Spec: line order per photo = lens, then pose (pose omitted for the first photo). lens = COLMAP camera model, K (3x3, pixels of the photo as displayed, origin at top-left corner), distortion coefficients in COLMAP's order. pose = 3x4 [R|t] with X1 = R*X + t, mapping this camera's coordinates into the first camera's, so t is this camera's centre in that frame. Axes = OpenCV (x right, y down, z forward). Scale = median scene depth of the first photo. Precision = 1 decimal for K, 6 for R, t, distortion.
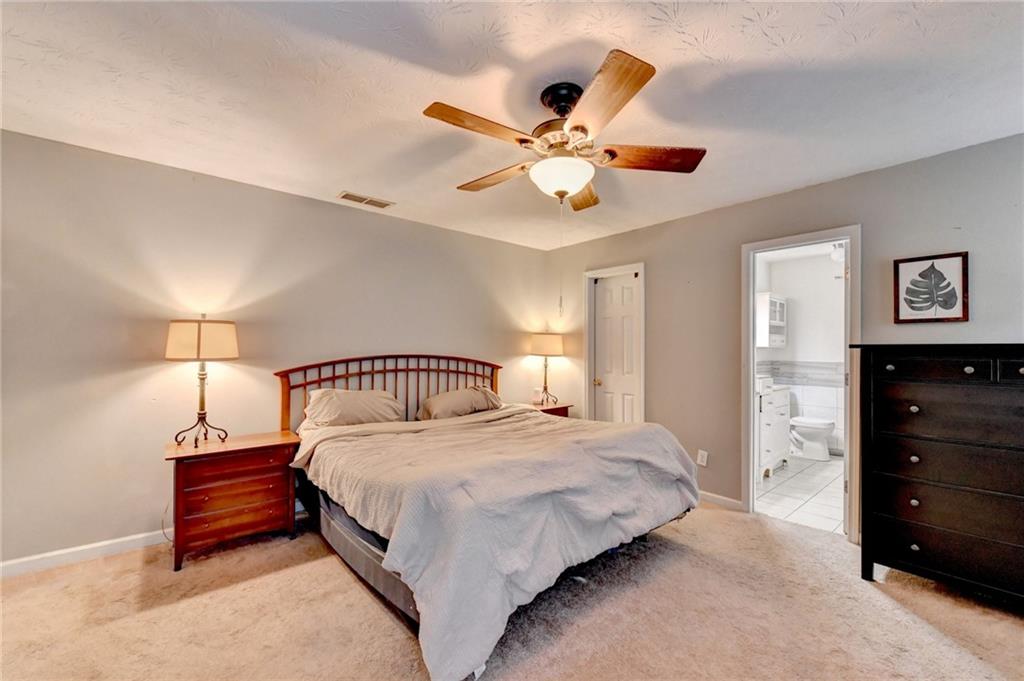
lens RADIAL K [[418.6, 0, 511.8], [0, 418.6, 345.9], [0, 0, 1]] dist [-0.008315, -0.001378]
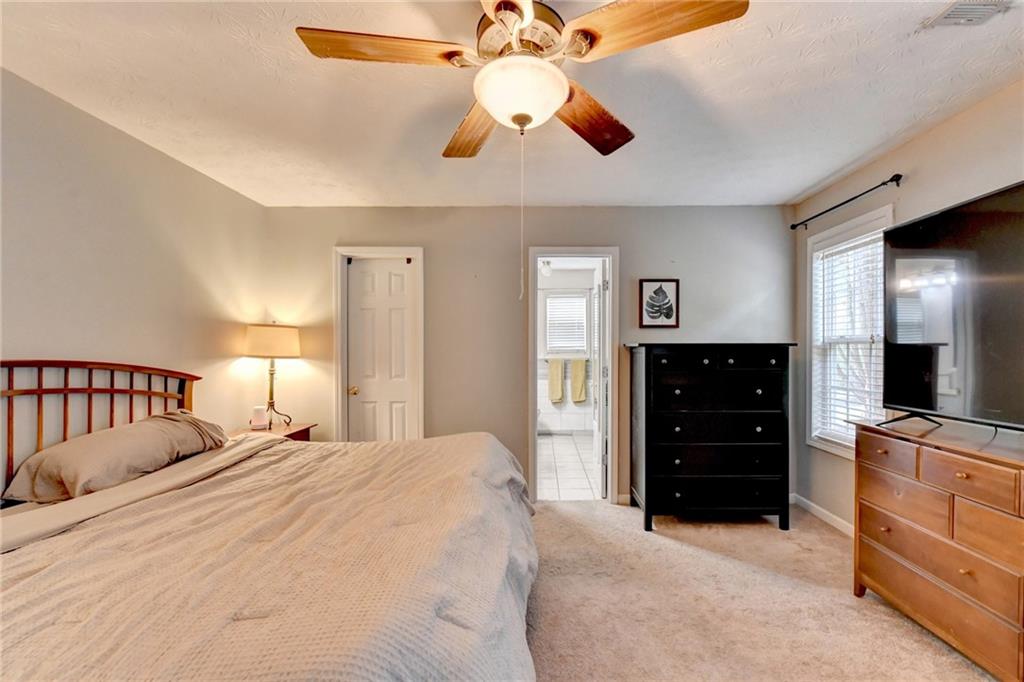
lens RADIAL K [[418.3, 0, 541.9], [0, 418.3, 349.6], [0, 0, 1]] dist [-0.008641, -0.001152]
pose [[0.643630, -0.003471, 0.765329, -0.238127], [-0.002792, 0.999972, 0.006883, 0.005856], [-0.765332, -0.006567, 0.643602, 0.326884]]
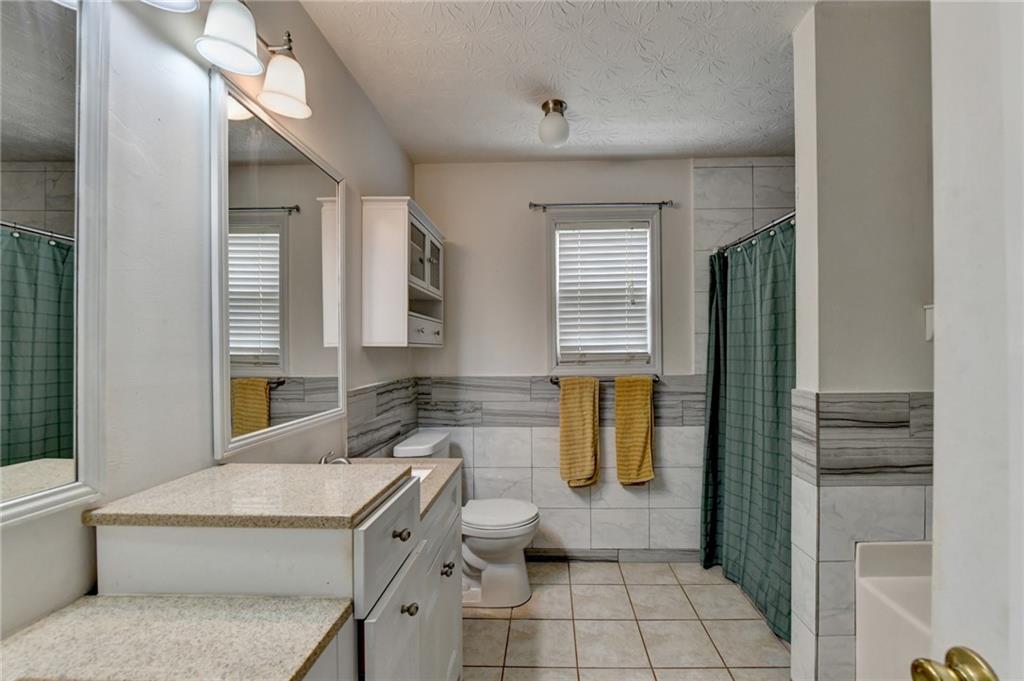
lens RADIAL K [[418.6, 0, 524.6], [0, 418.6, 352.8], [0, 0, 1]] dist [-0.008315, -0.001378]
pose [[0.680240, -0.012392, 0.732884, 0.668411], [0.002073, 0.999886, 0.014983, 0.005771], [-0.732986, -0.008672, 0.680188, 1.086111]]
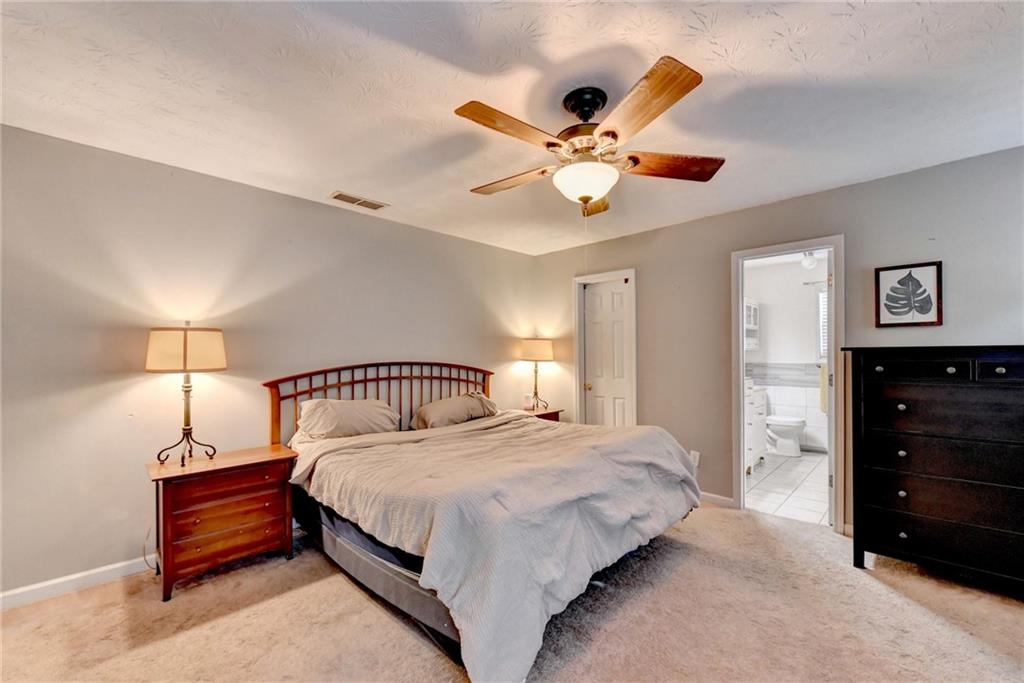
lens RADIAL K [[418.3, 0, 516.2], [0, 418.3, 352.9], [0, 0, 1]] dist [-0.008641, -0.001152]
pose [[0.995651, -0.011021, 0.092505, -0.086919], [0.010526, 0.999928, 0.005836, -0.003521], [-0.092563, -0.004837, 0.995695, 0.014504]]
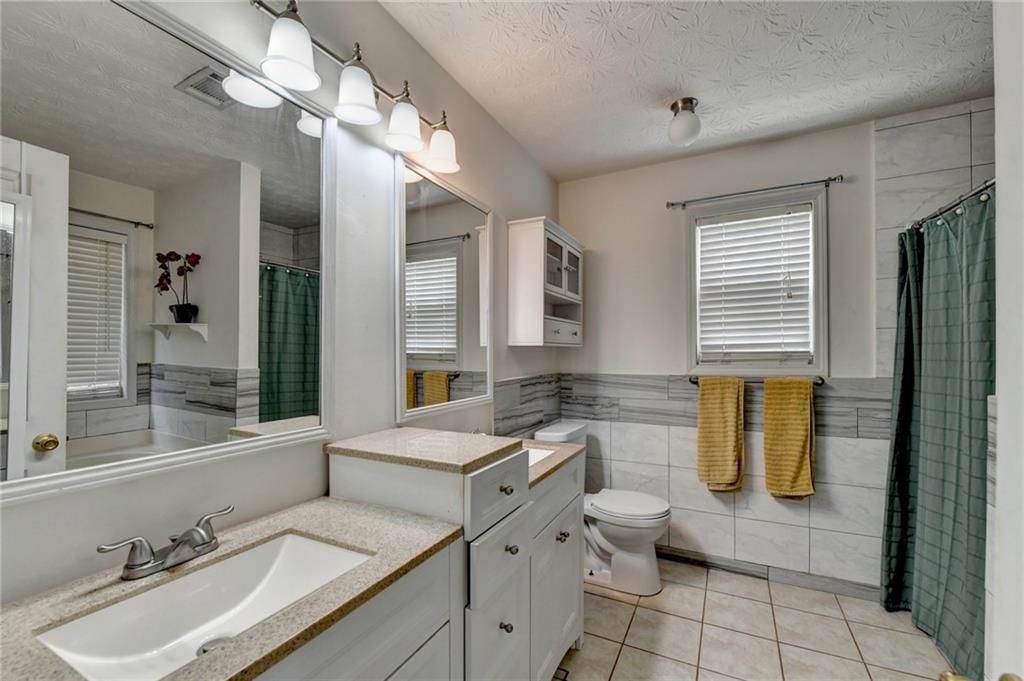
lens RADIAL K [[418.6, 0, 518.8], [0, 418.6, 354.3], [0, 0, 1]] dist [-0.008315, -0.001378]
pose [[0.927361, -0.009213, 0.374055, 0.697048], [0.005552, 0.999926, 0.010864, 0.012482], [-0.374127, -0.007998, 0.927343, 0.983302]]
